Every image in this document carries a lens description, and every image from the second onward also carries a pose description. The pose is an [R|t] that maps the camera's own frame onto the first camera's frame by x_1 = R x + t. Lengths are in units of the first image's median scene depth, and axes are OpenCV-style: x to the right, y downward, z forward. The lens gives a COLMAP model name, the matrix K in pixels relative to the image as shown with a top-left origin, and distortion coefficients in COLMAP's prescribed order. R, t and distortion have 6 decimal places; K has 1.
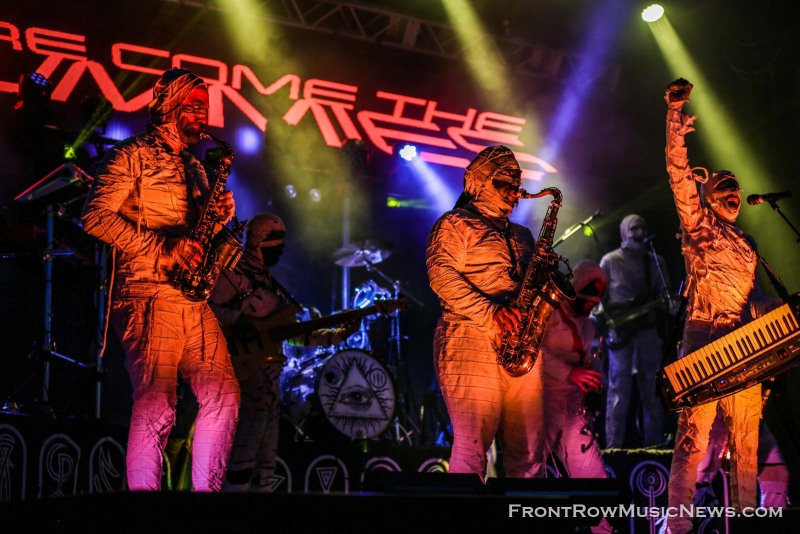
lens RADIAL K [[1628.7, 0, 394.1], [0, 1628.7, 267.5], [0, 0, 1]] dist [-0.262260, 0.000000]
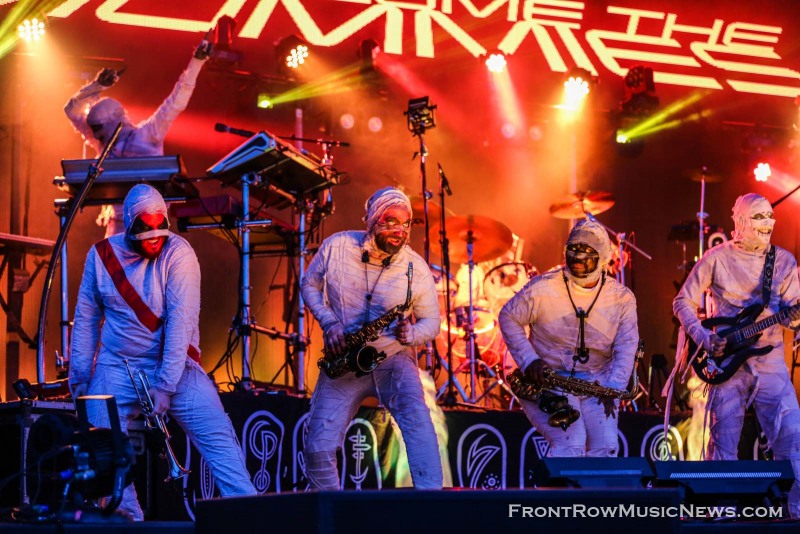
lens RADIAL K [[2139.2, 0, 406.1], [0, 2139.2, 271.4], [0, 0, 1]] dist [-0.122906, 0.000000]
pose [[0.990226, -0.022133, -0.137705, 0.040066], [0.029882, 0.998069, 0.054462, -0.032949], [0.136233, -0.058045, 0.988975, -0.181975]]
